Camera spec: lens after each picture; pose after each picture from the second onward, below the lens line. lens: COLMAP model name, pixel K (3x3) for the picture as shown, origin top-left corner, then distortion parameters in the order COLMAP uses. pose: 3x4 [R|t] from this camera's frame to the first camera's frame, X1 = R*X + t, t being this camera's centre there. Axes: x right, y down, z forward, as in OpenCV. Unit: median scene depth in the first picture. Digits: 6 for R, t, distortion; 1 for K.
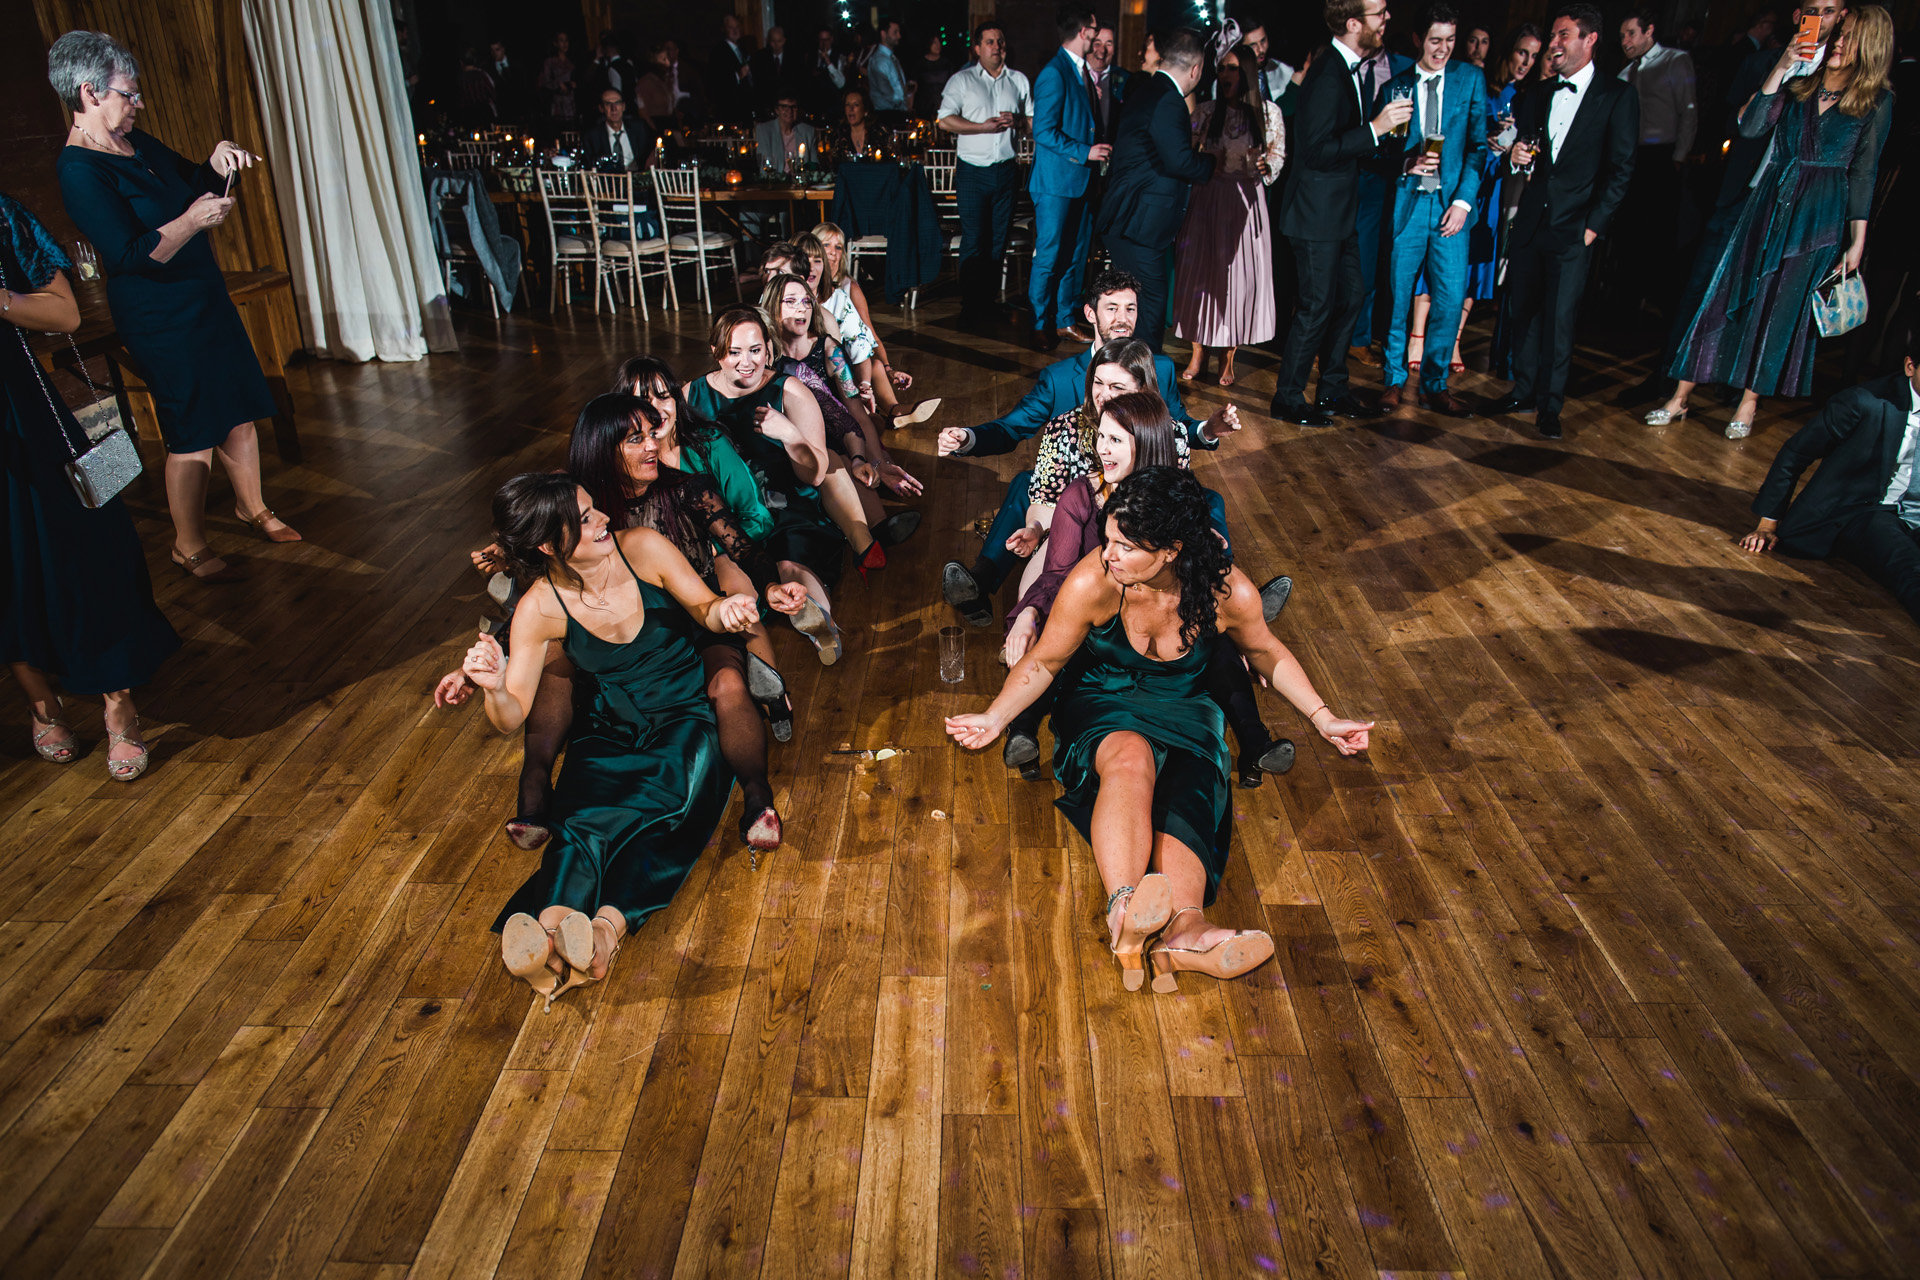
lens RADIAL K [[1278.0, 0, 964.0], [0, 1278.0, 646.5], [0, 0, 1]] dist [-0.016829, 0.005401]
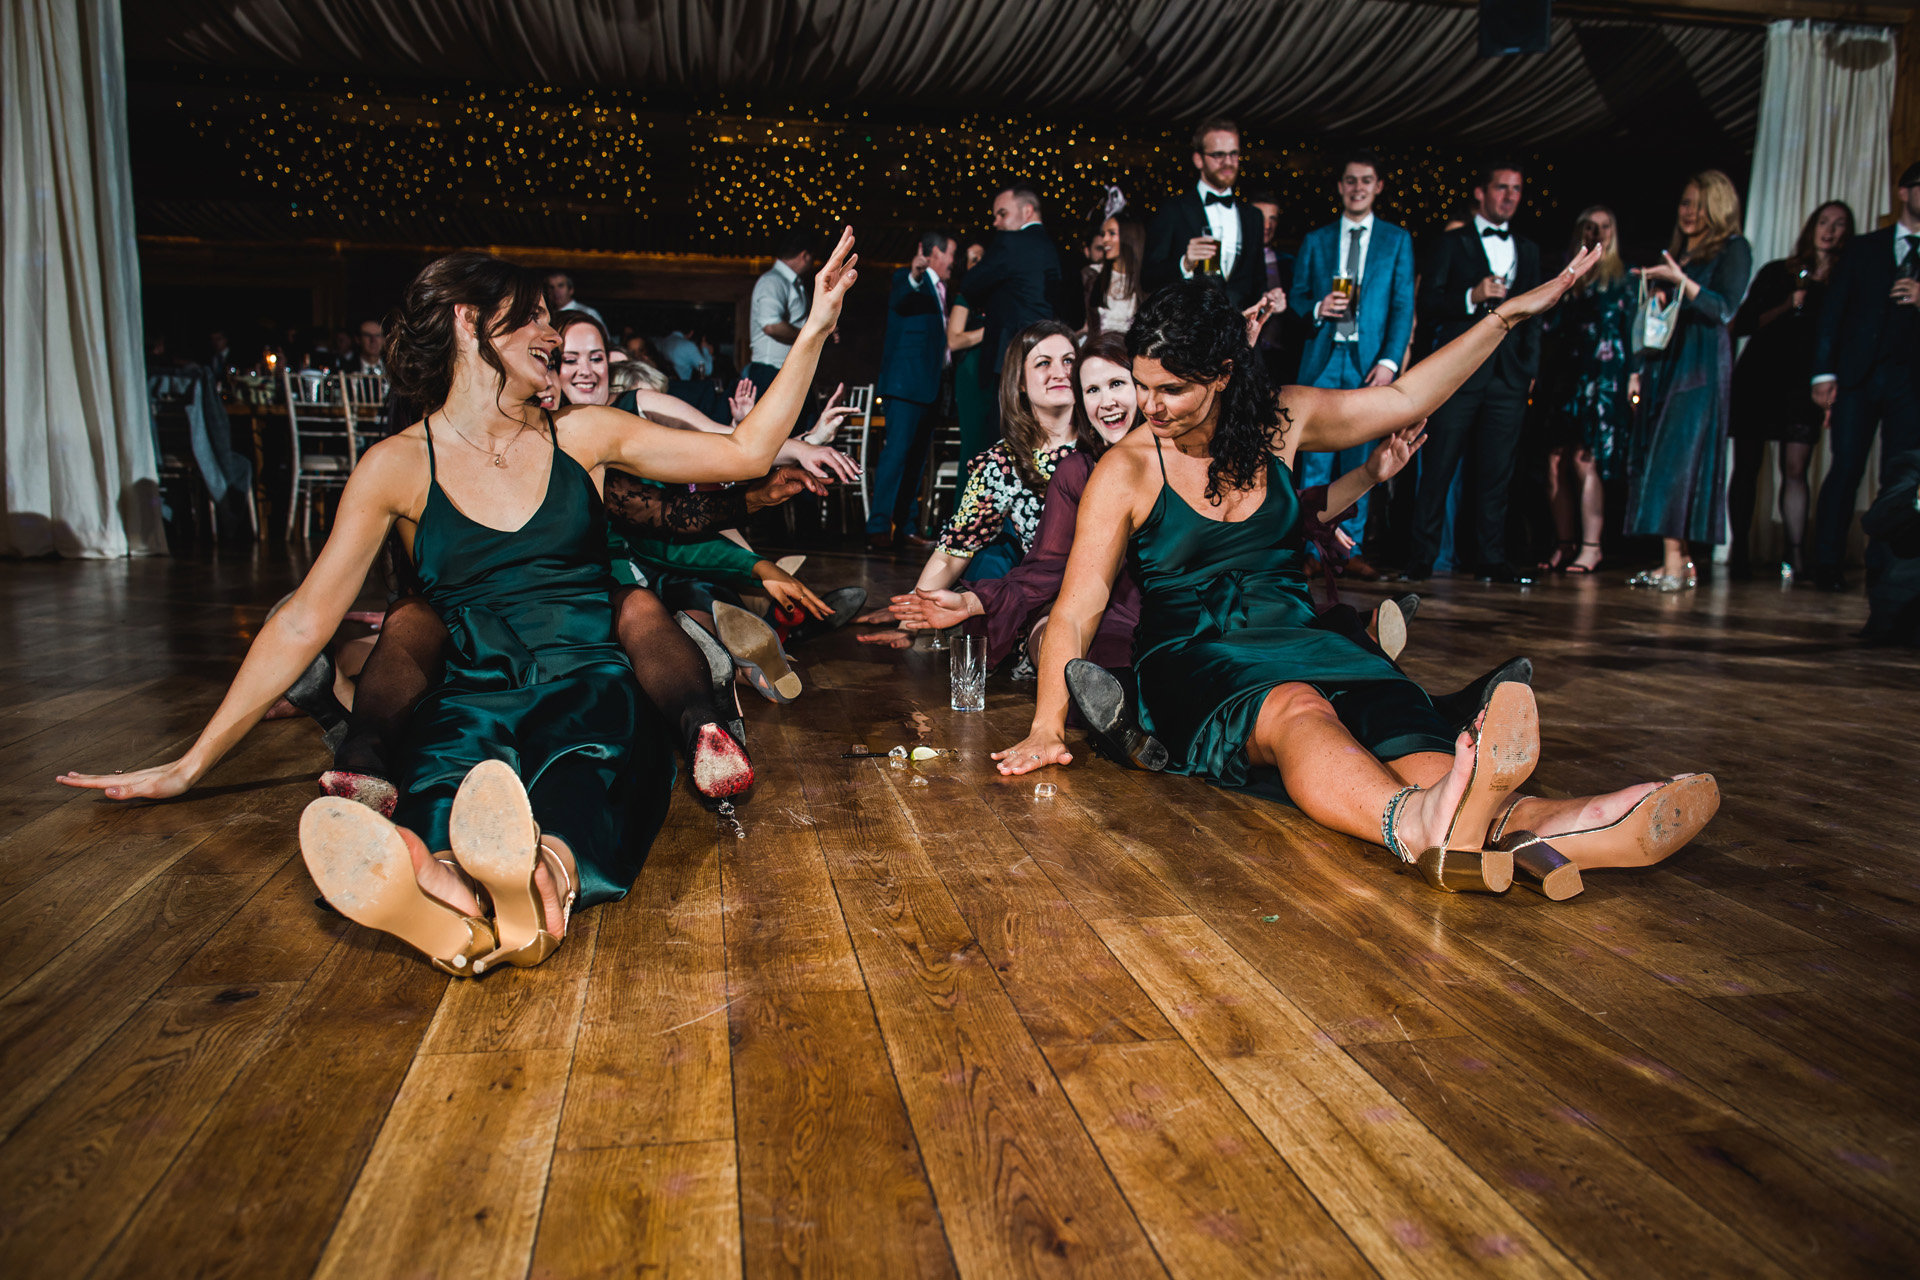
lens RADIAL K [[1373.2, 0, 956.8], [0, 1373.2, 634.4], [0, 0, 1]] dist [-0.013764, 0.002474]
pose [[0.981078, -0.016877, 0.192874, -0.256281], [0.076471, 0.948975, -0.305940, 0.346518], [-0.177869, 0.314900, 0.932309, 0.436652]]
